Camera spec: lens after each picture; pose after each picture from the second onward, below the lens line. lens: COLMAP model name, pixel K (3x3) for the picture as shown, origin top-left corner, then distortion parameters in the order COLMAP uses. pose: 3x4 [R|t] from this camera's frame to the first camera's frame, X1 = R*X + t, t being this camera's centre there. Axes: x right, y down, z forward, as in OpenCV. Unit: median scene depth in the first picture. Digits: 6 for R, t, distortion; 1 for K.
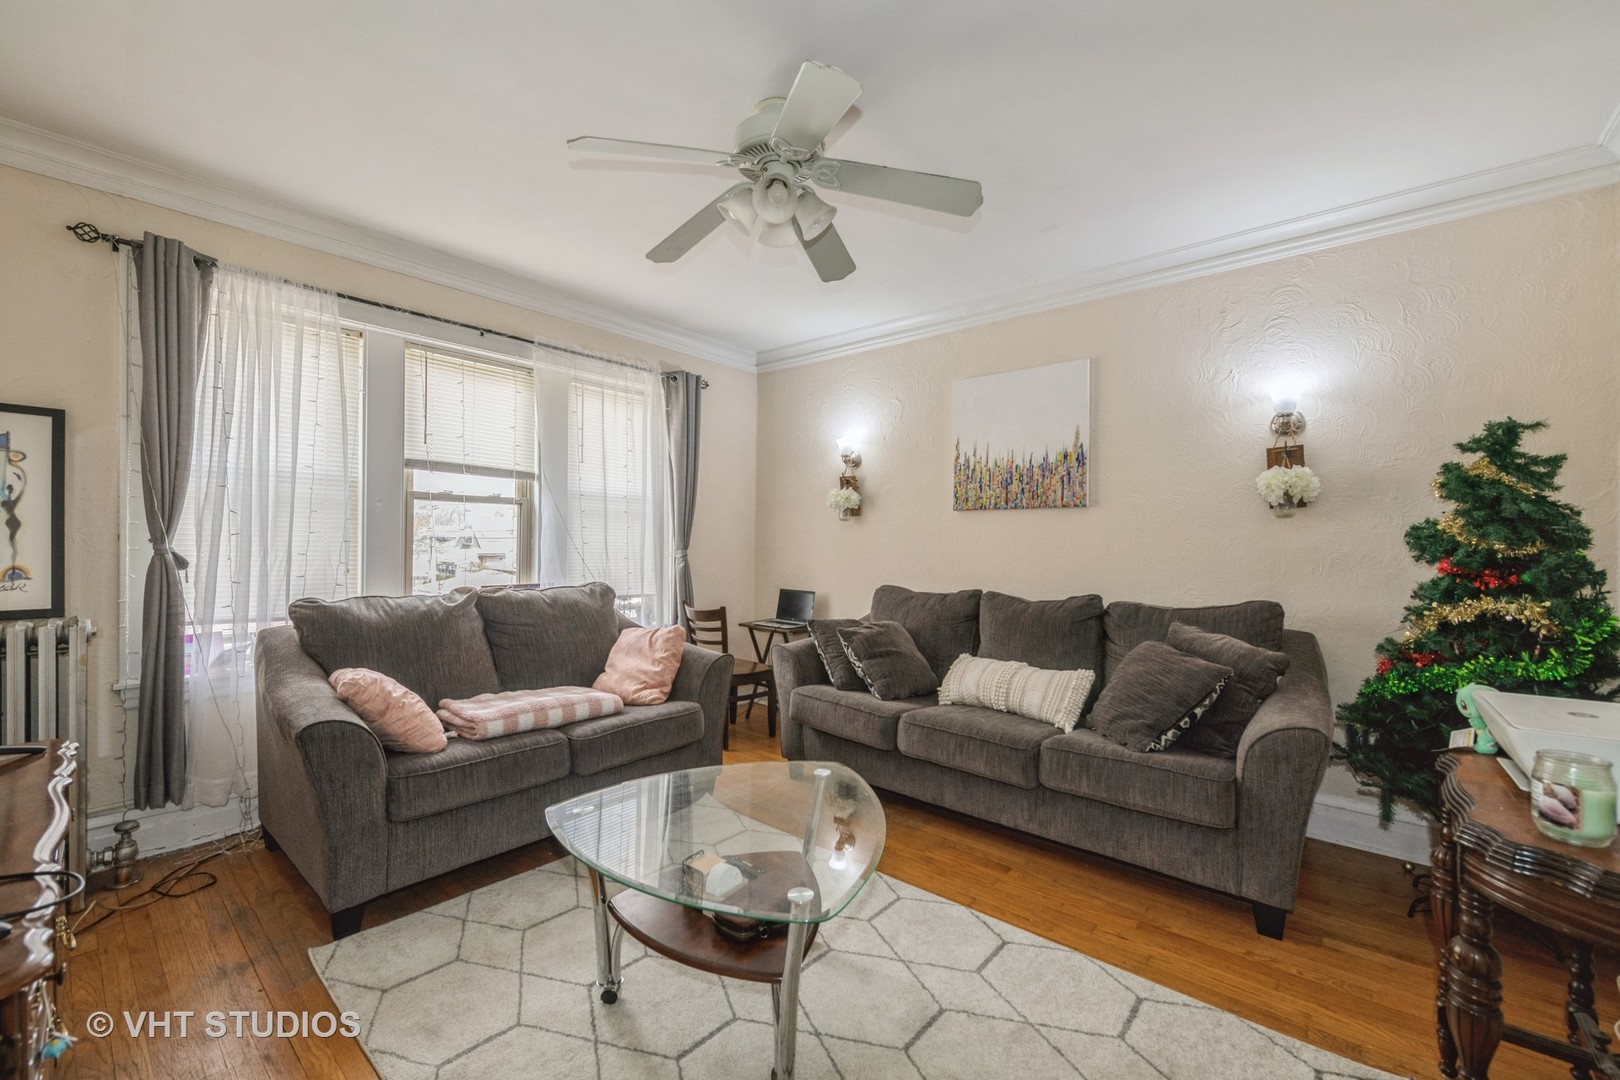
lens RADIAL K [[656.3, 0, 808.6], [0, 656.3, 543.9], [0, 0, 1]] dist [-0.001719, 0.000067]
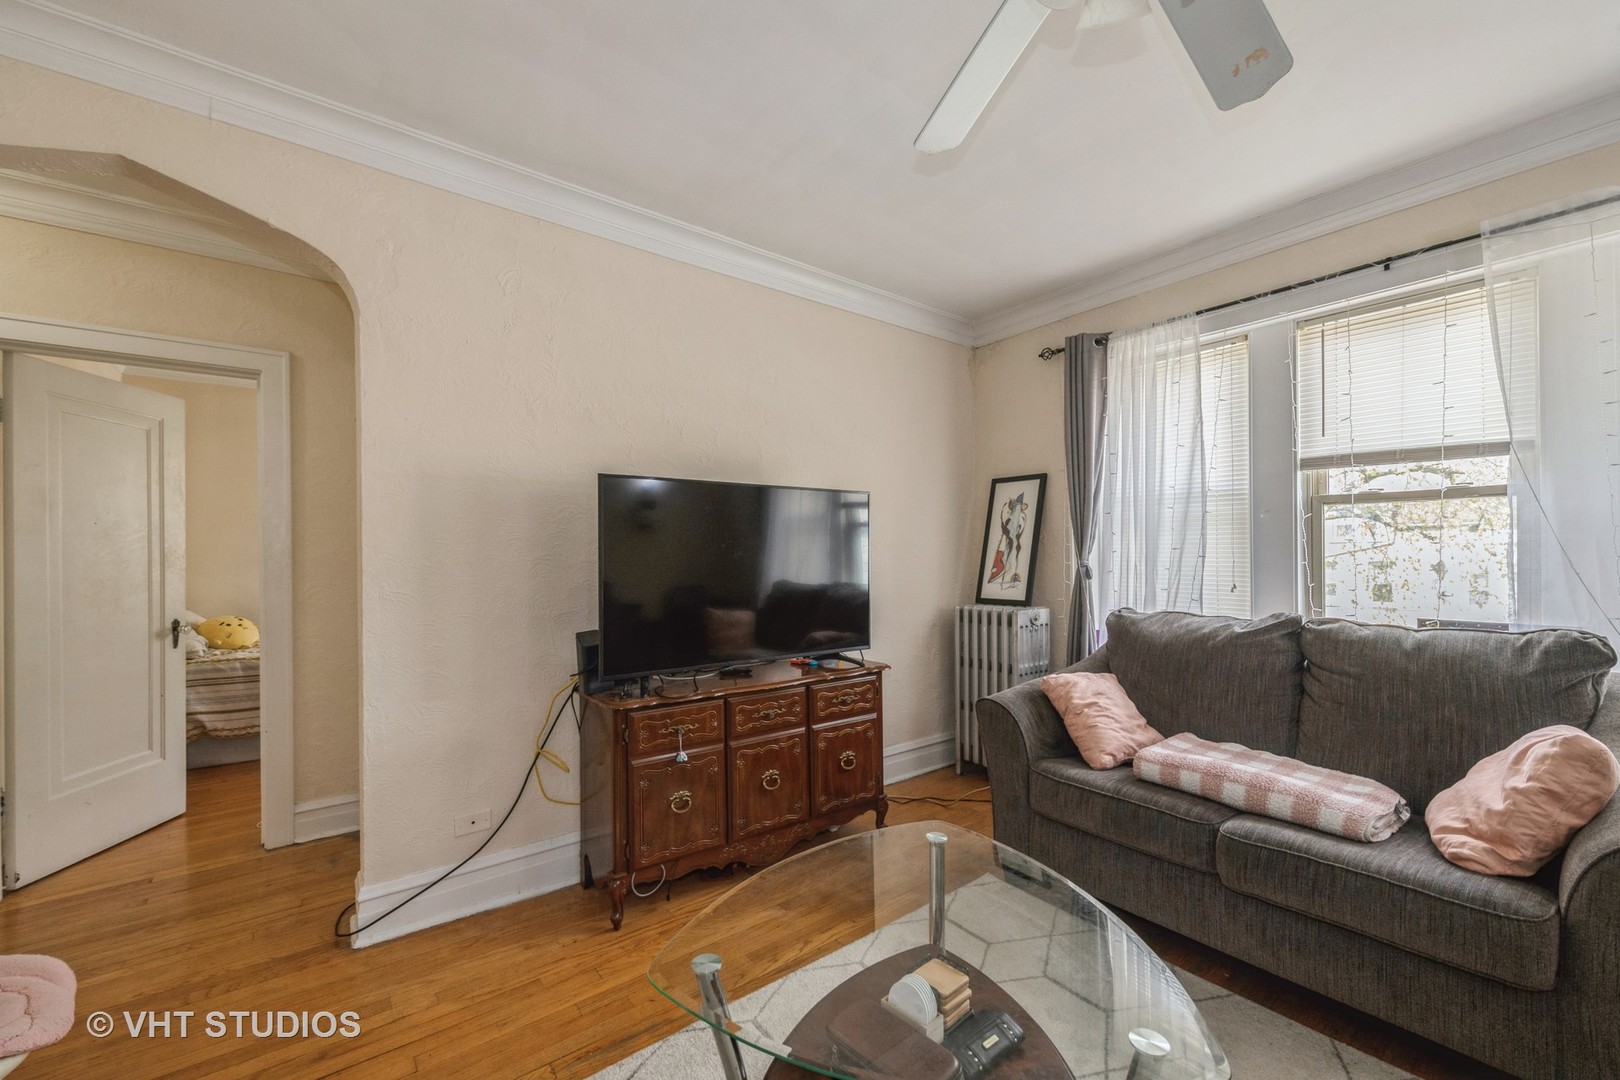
lens RADIAL K [[656.3, 0, 808.5], [0, 656.3, 553.2], [0, 0, 1]] dist [-0.001719, 0.000067]
pose [[-0.202876, -0.012967, -0.979119, 0.373936], [0.000655, 0.999910, -0.013378, 0.003307], [0.979204, -0.003356, -0.202850, 0.591364]]
